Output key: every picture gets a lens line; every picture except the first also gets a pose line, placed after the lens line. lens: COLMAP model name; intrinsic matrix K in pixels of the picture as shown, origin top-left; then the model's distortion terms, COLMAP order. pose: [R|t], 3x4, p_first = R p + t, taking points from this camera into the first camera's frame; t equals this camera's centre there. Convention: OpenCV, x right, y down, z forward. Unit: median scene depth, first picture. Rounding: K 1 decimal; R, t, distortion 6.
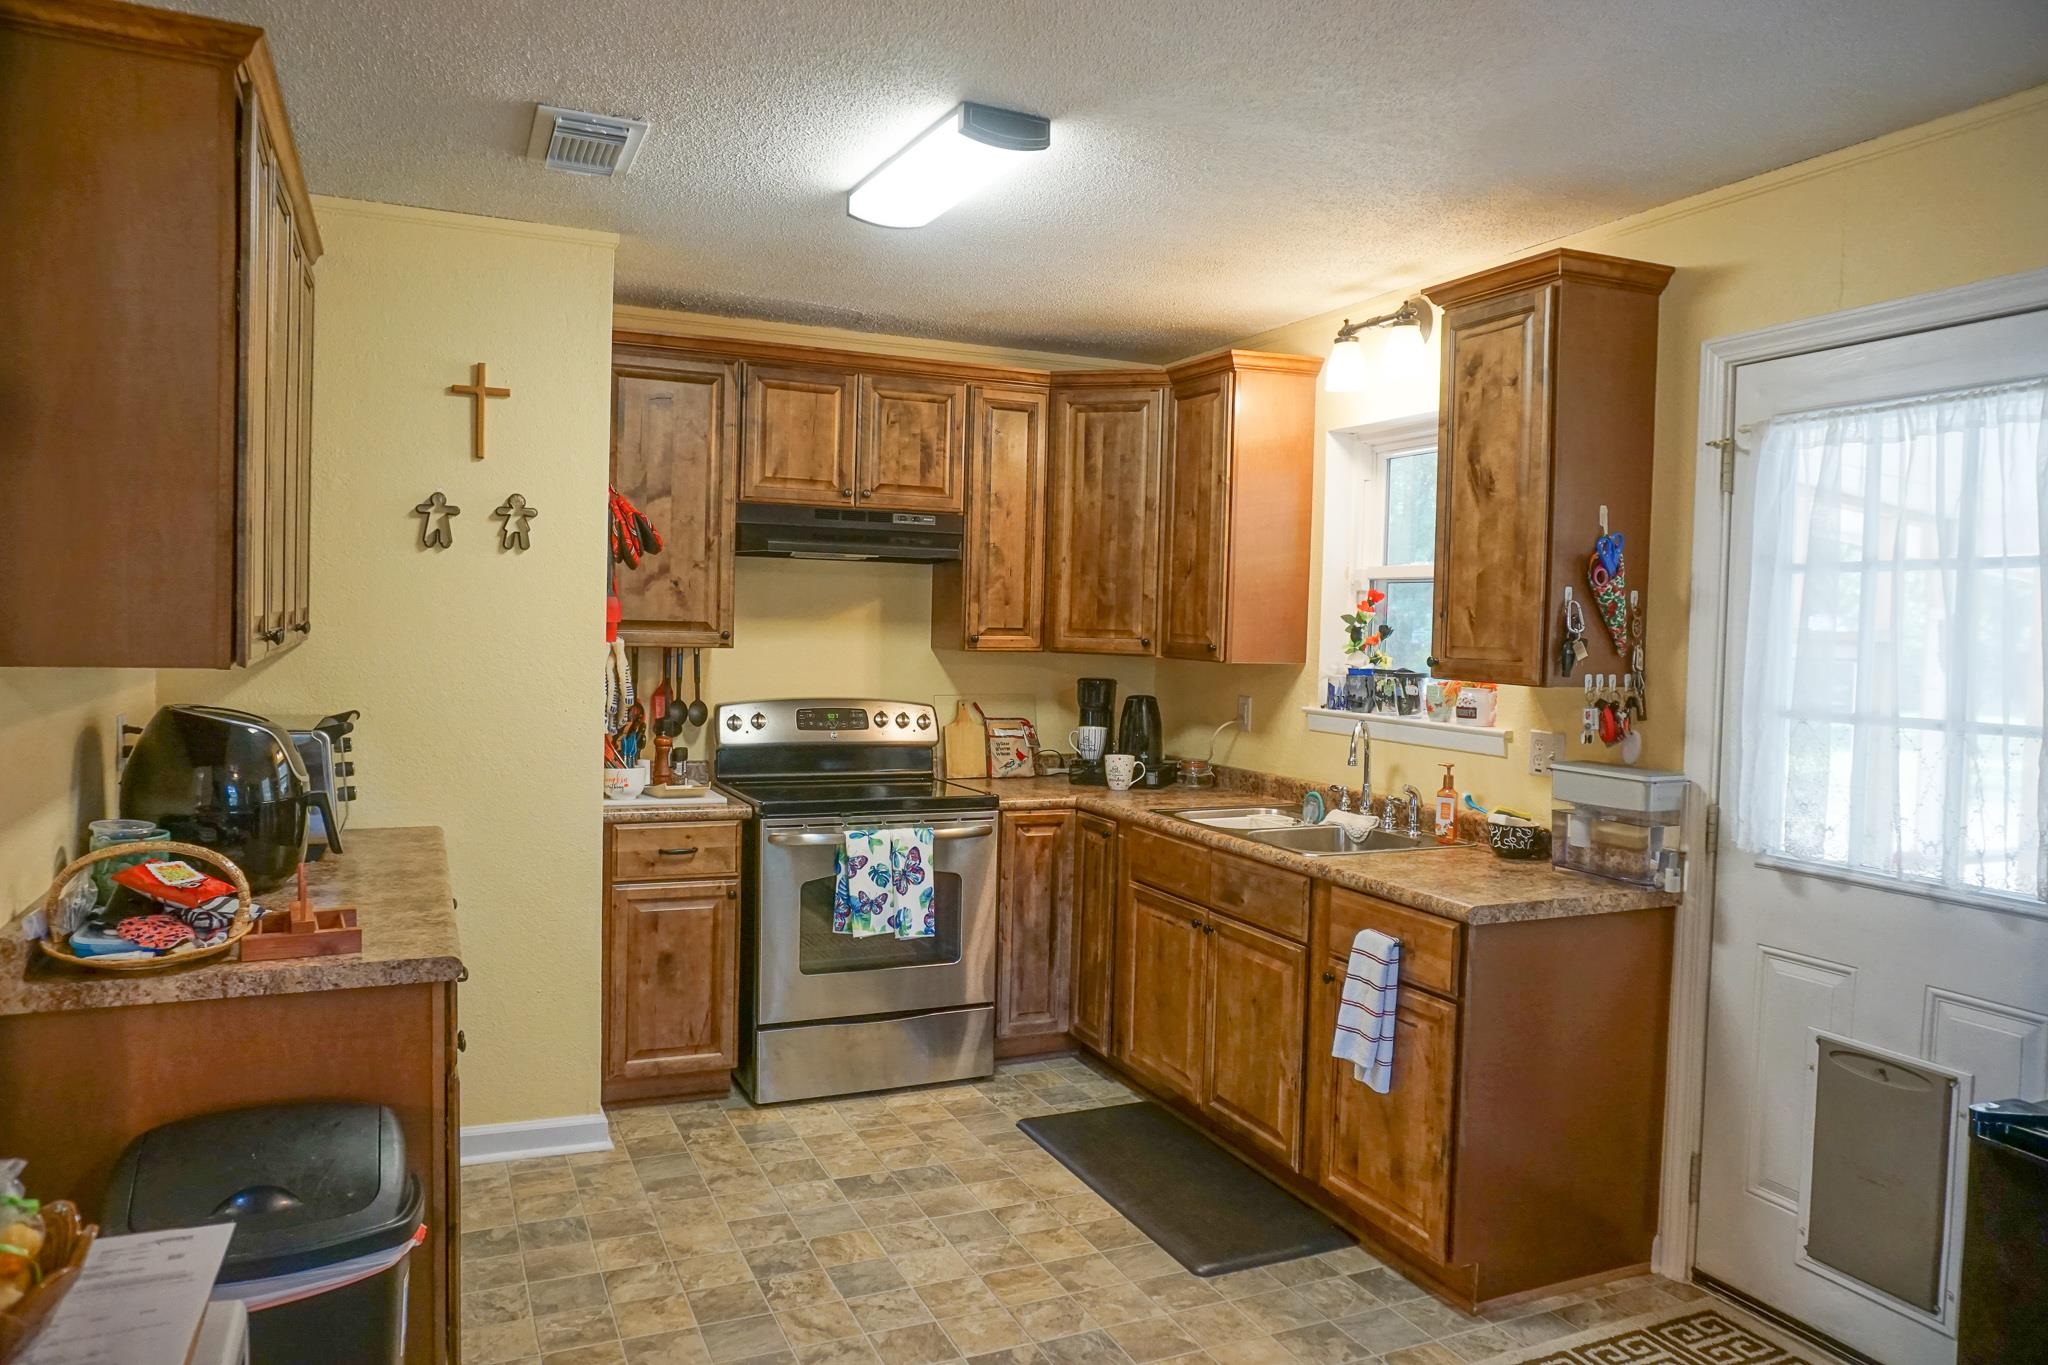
lens RADIAL K [[1381.2, 0, 1032.1], [0, 1381.2, 680.3], [0, 0, 1]] dist [-0.040964, 0.023887]
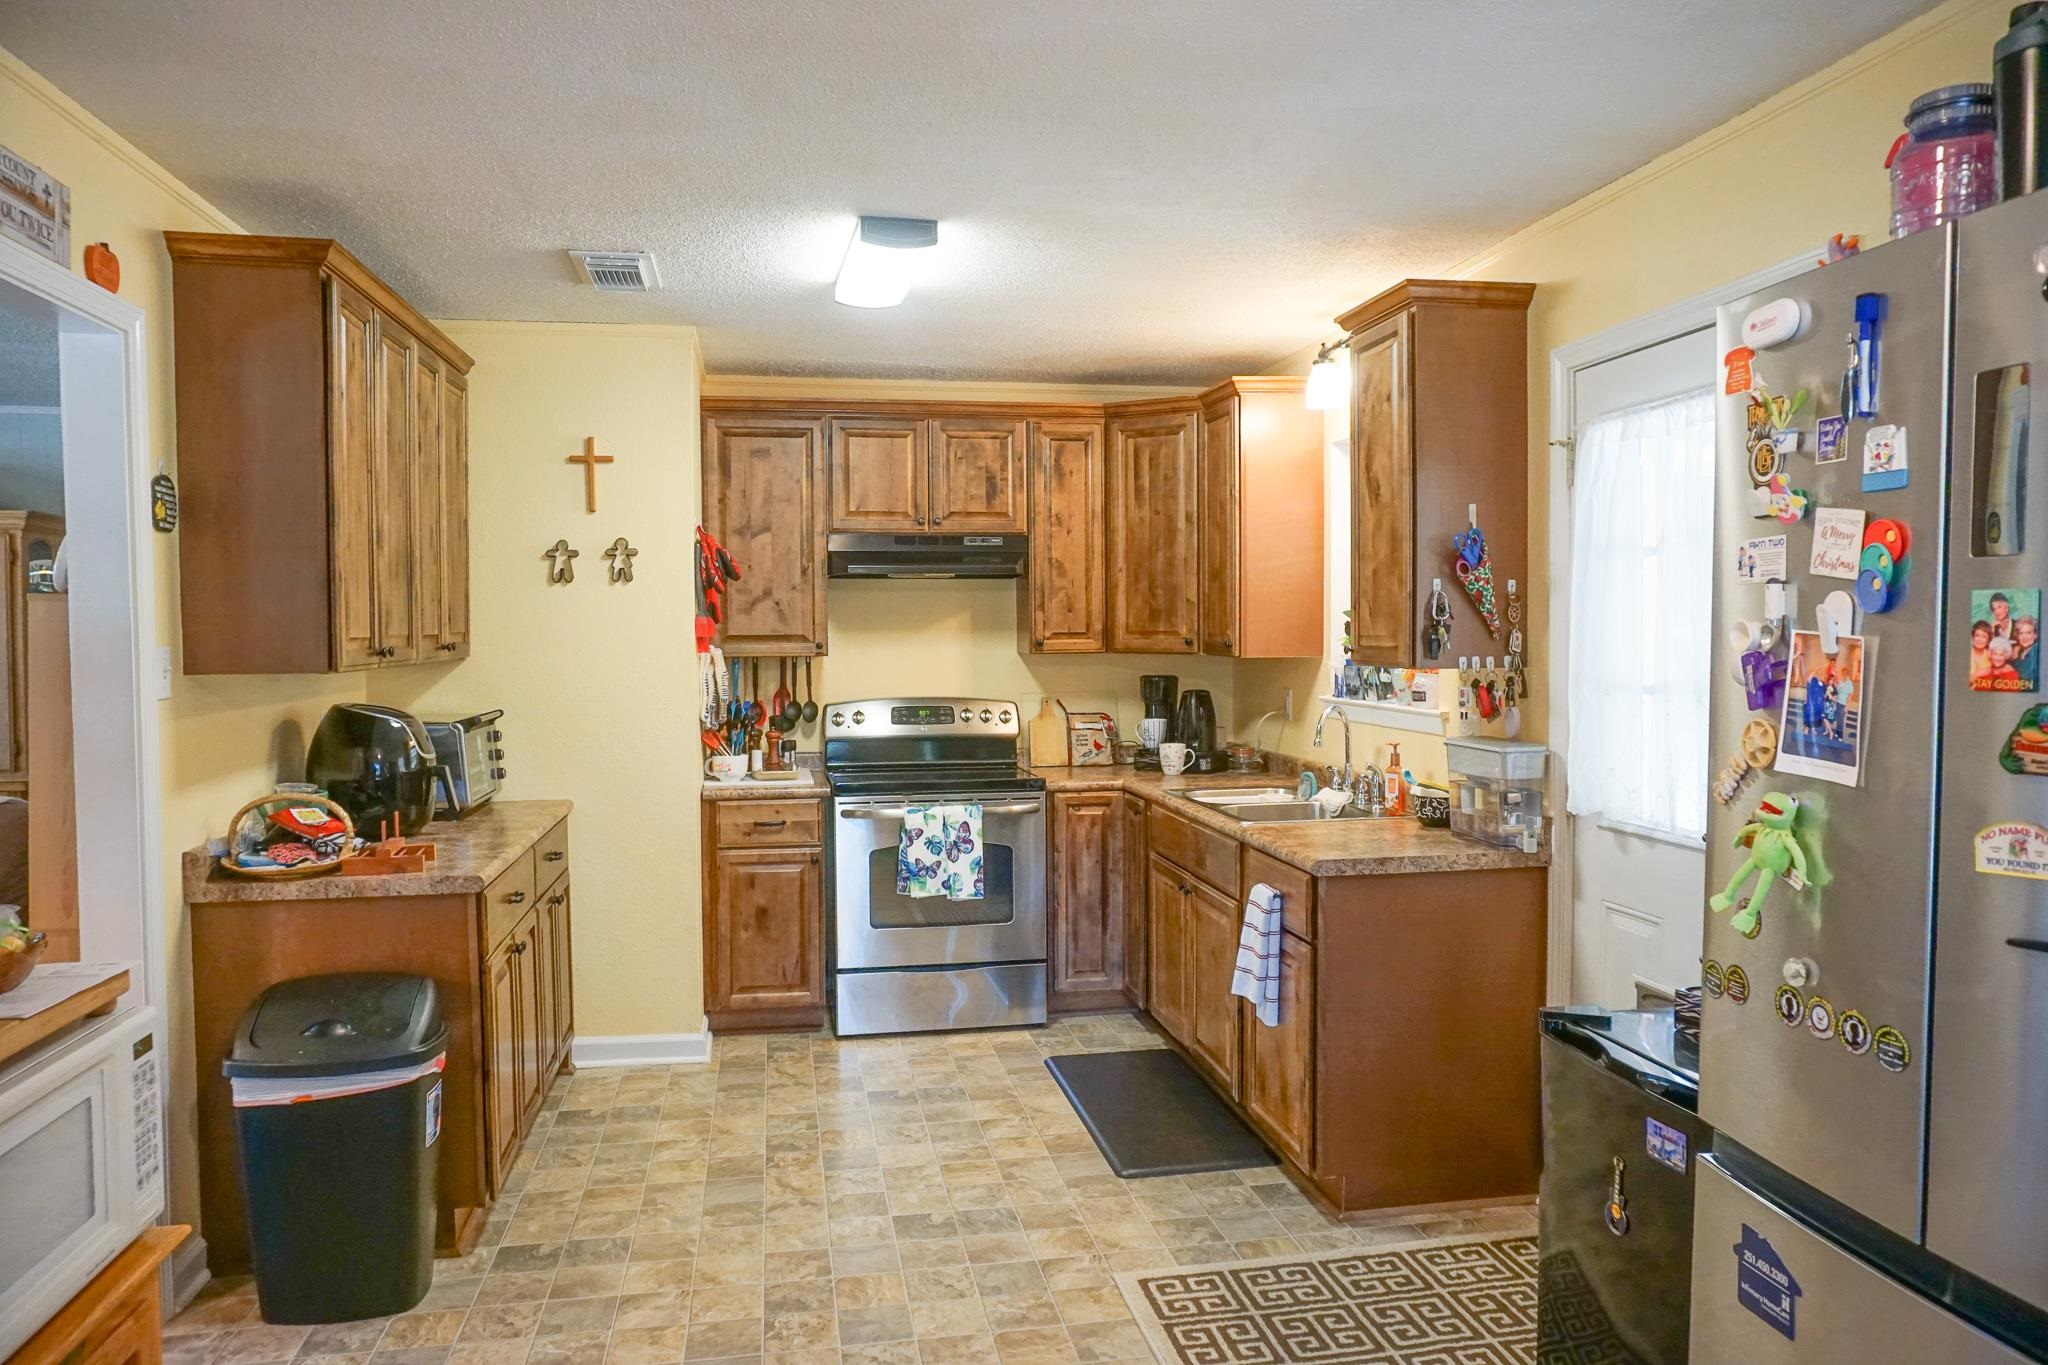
lens RADIAL K [[1381.2, 0, 1021.8], [0, 1381.2, 679.6], [0, 0, 1]] dist [-0.040964, 0.023887]
pose [[0.969405, -0.022065, -0.244472, 0.304096], [0.019767, 0.999734, -0.011847, 0.018590], [0.244668, 0.006652, 0.969584, -0.149327]]
